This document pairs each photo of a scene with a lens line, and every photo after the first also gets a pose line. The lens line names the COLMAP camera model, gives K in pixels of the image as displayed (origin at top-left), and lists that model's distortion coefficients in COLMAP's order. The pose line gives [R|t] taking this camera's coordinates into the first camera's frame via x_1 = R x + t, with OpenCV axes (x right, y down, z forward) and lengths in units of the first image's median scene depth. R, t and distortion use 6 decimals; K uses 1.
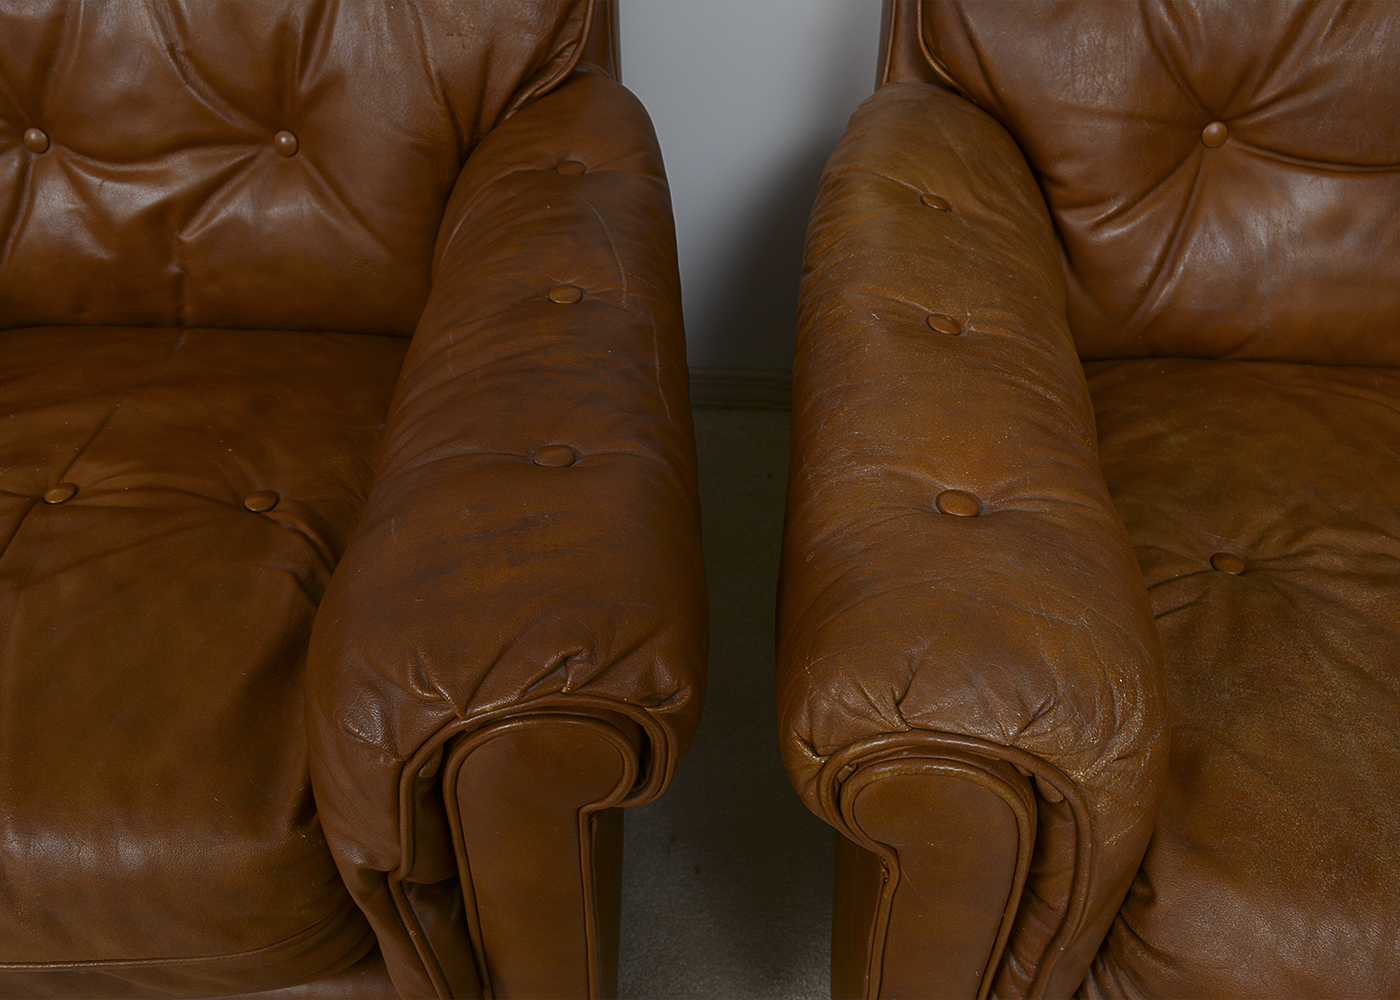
lens RADIAL K [[1168.1, 0, 700.7], [0, 1168.1, 508.8], [0, 0, 1]] dist [-0.081524, 0.002164]
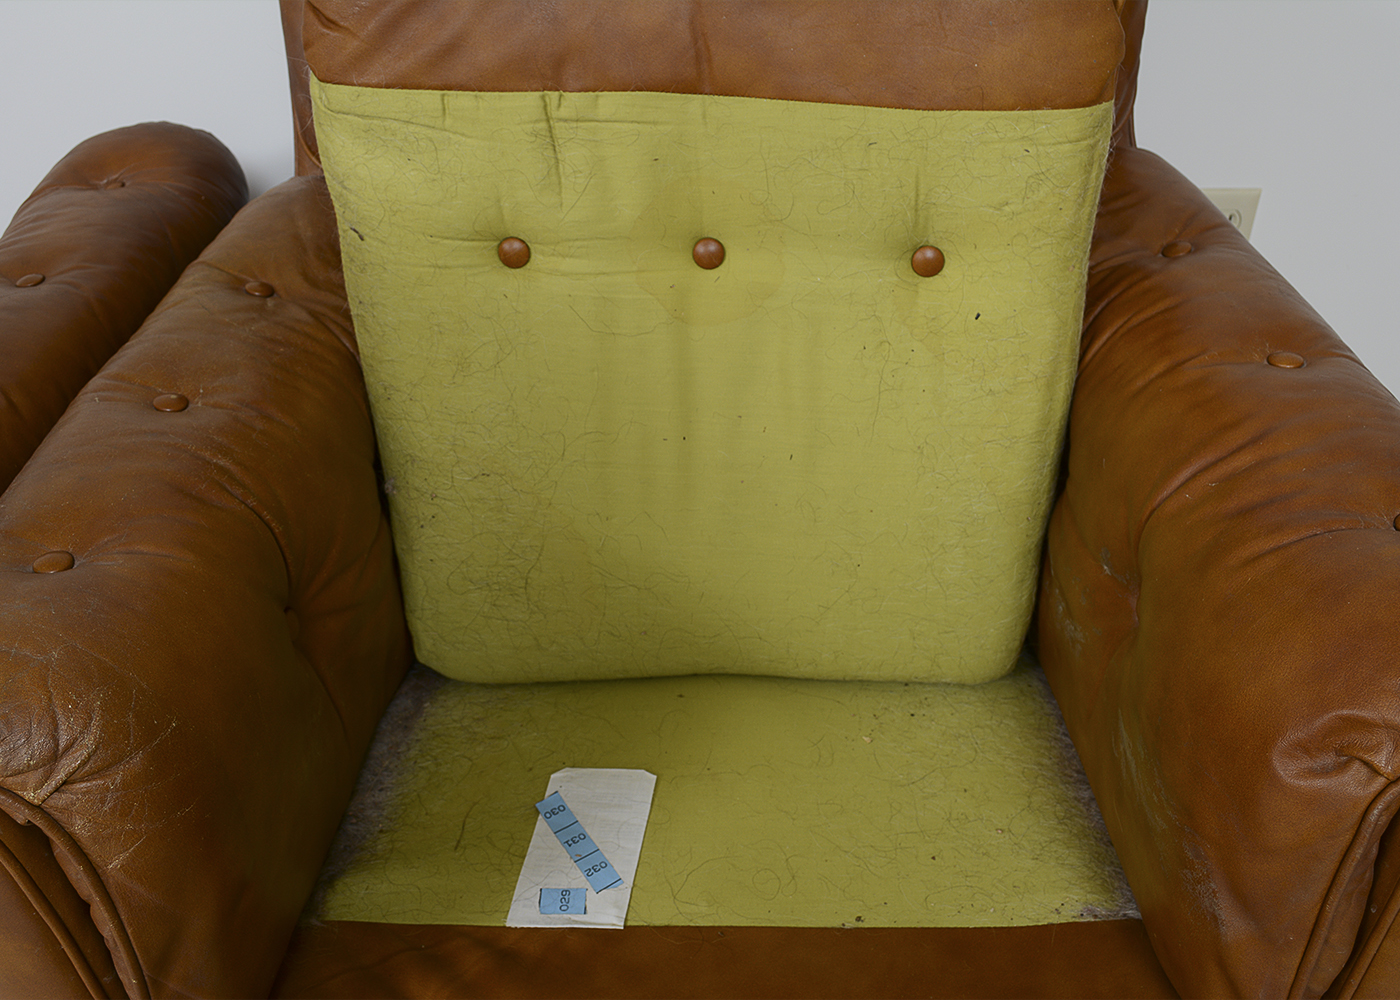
lens RADIAL K [[1337.4, 0, 707.9], [0, 1337.4, 490.5], [0, 0, 1]] dist [-0.065911, 0.000000]
pose [[0.997534, -0.067756, 0.018296, 0.542778], [0.069436, 0.990722, -0.116829, 0.075980], [-0.010211, 0.117811, 0.992984, -0.148259]]
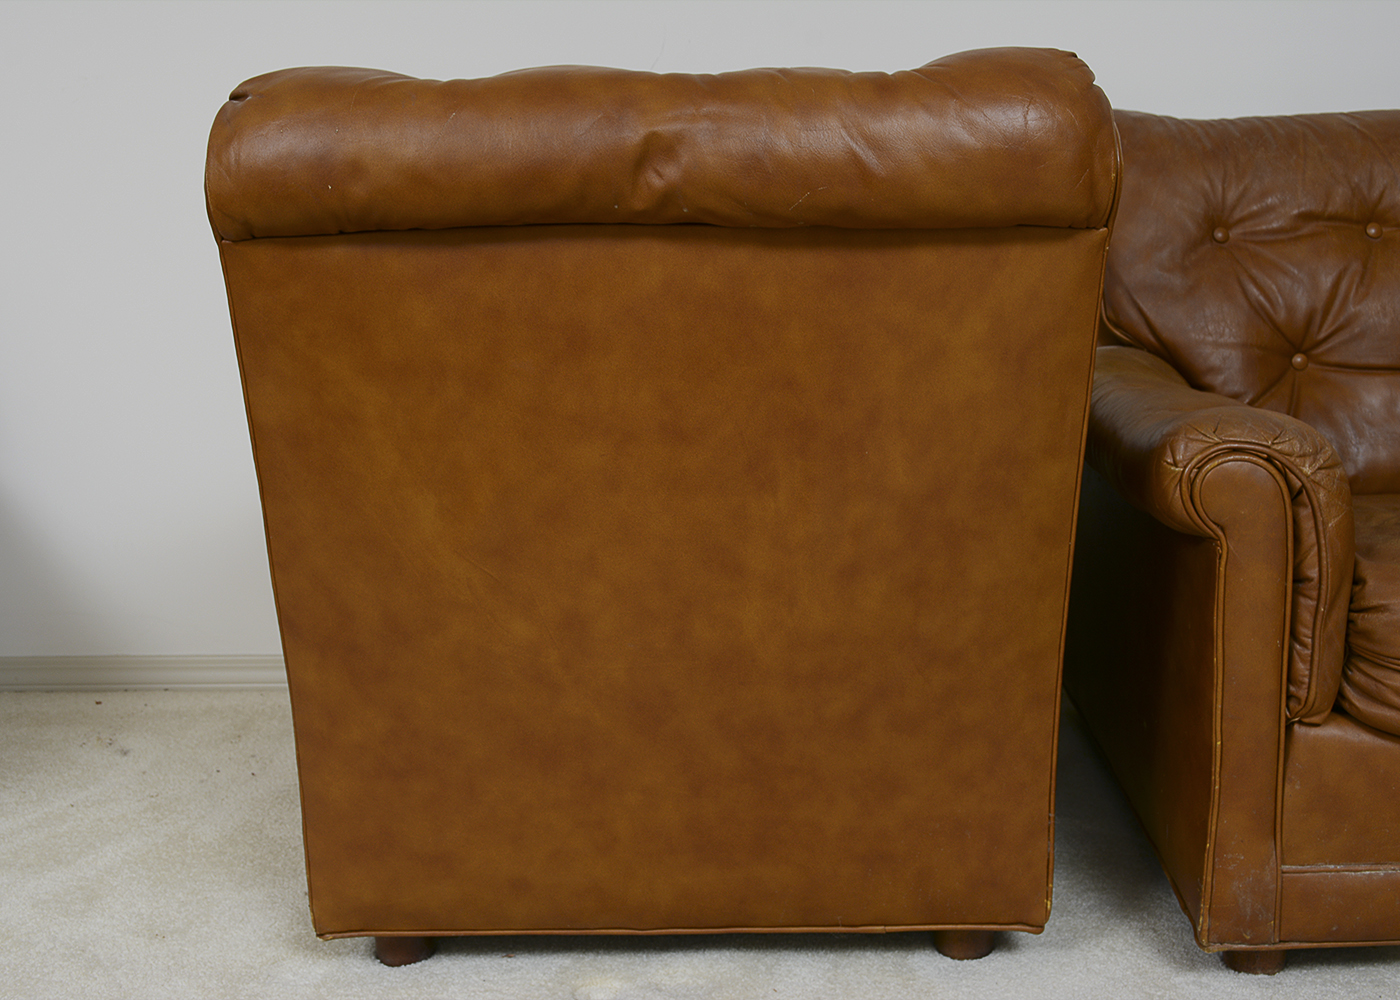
lens RADIAL K [[1487.9, 0, 702.6], [0, 1487.9, 497.6], [0, 0, 1]] dist [-0.059277, 0.000000]
pose [[0.999258, -0.020842, 0.032377, -0.467703], [0.034375, 0.861710, -0.506235, 0.880482], [-0.017349, 0.506972, 0.861788, -0.681977]]
